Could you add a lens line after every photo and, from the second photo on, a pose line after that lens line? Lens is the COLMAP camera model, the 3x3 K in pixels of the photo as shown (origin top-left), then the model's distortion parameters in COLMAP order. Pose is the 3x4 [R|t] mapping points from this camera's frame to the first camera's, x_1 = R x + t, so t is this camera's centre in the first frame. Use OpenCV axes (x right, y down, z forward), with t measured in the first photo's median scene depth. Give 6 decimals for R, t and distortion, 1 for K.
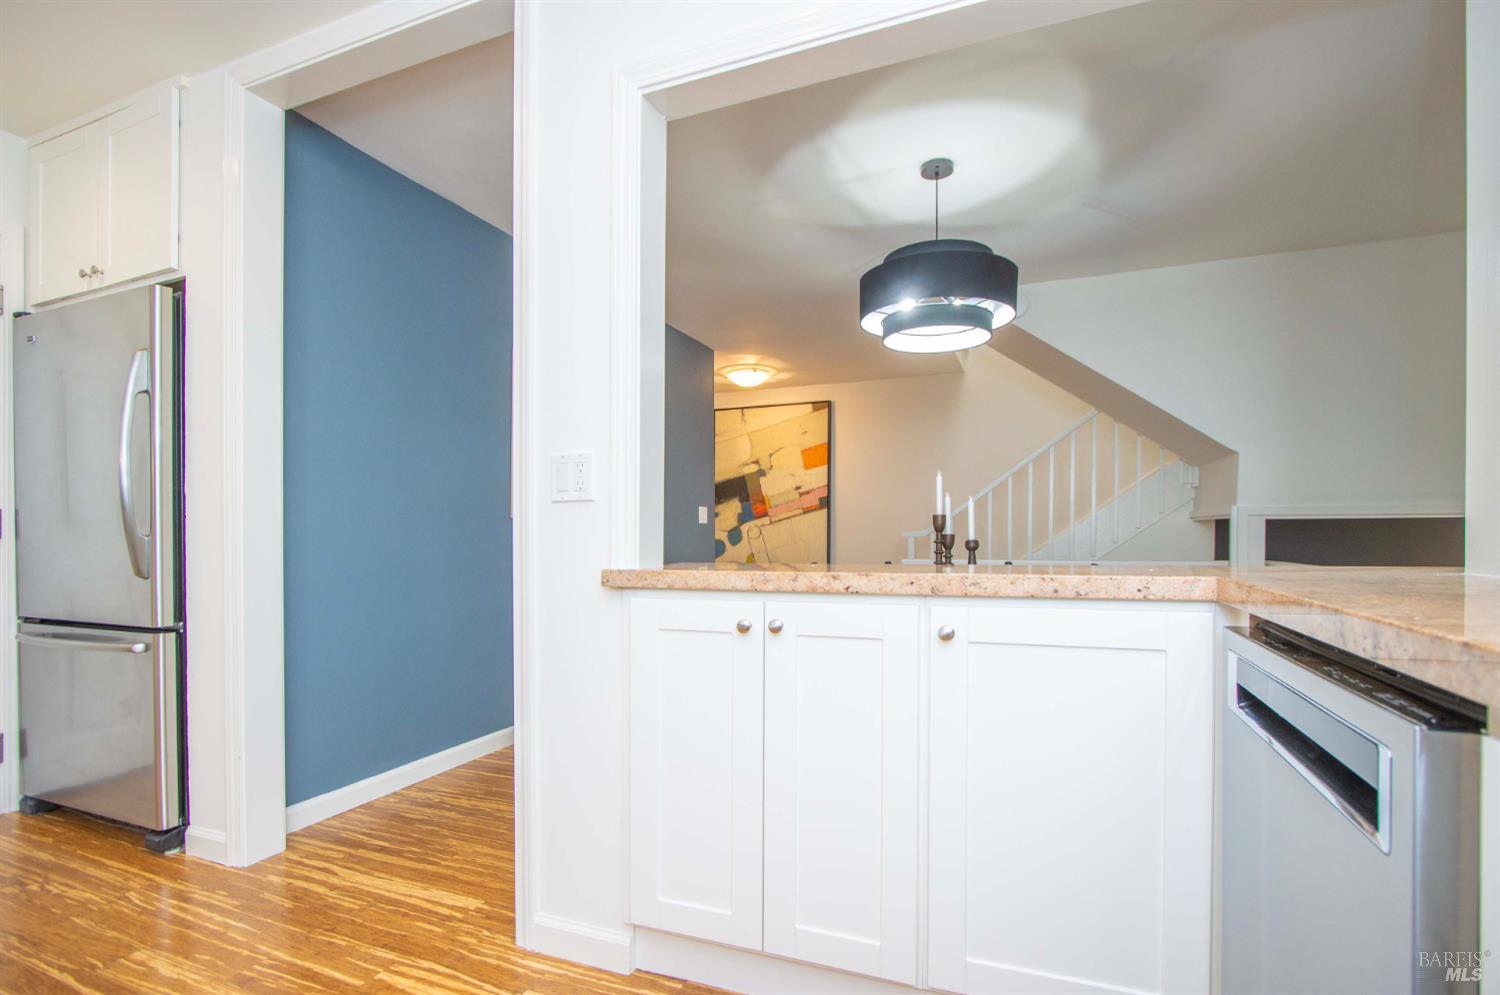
lens RADIAL K [[692.1, 0, 750.4], [0, 692.1, 539.7], [0, 0, 1]] dist [-0.000731, 0.000259]
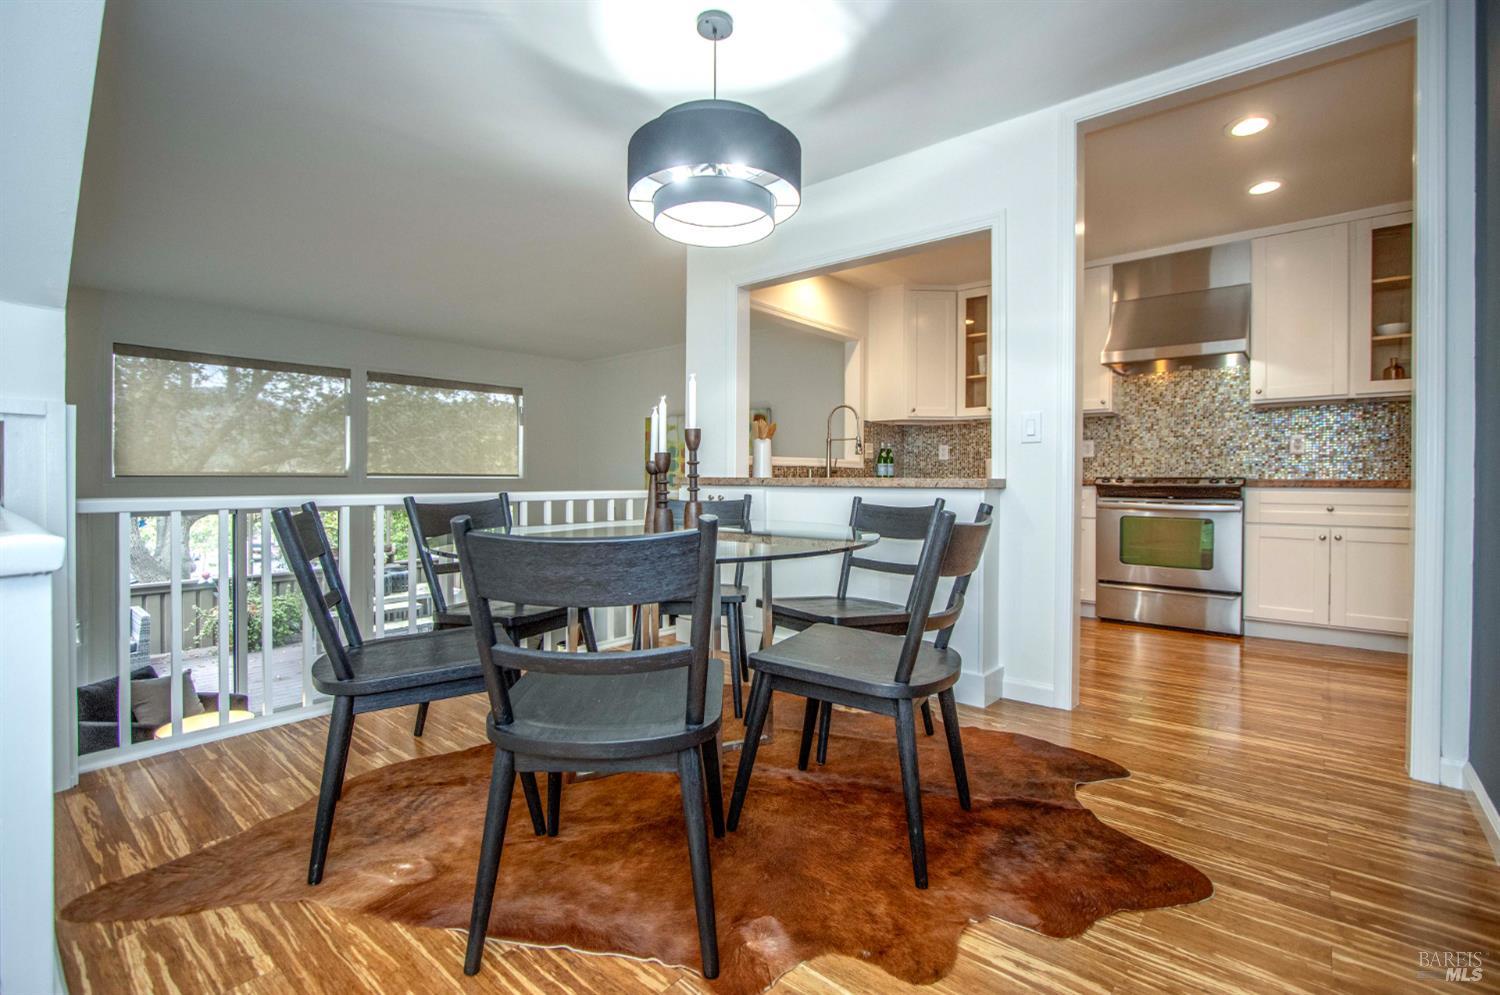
lens RADIAL K [[692.1, 0, 750.3], [0, 692.1, 487.3], [0, 0, 1]] dist [-0.000731, 0.000259]
pose [[-0.956434, -0.002726, 0.291937, -0.040292], [0.003308, 0.999791, 0.020172, 0.001201], [-0.291931, 0.020259, -0.956225, 2.120790]]
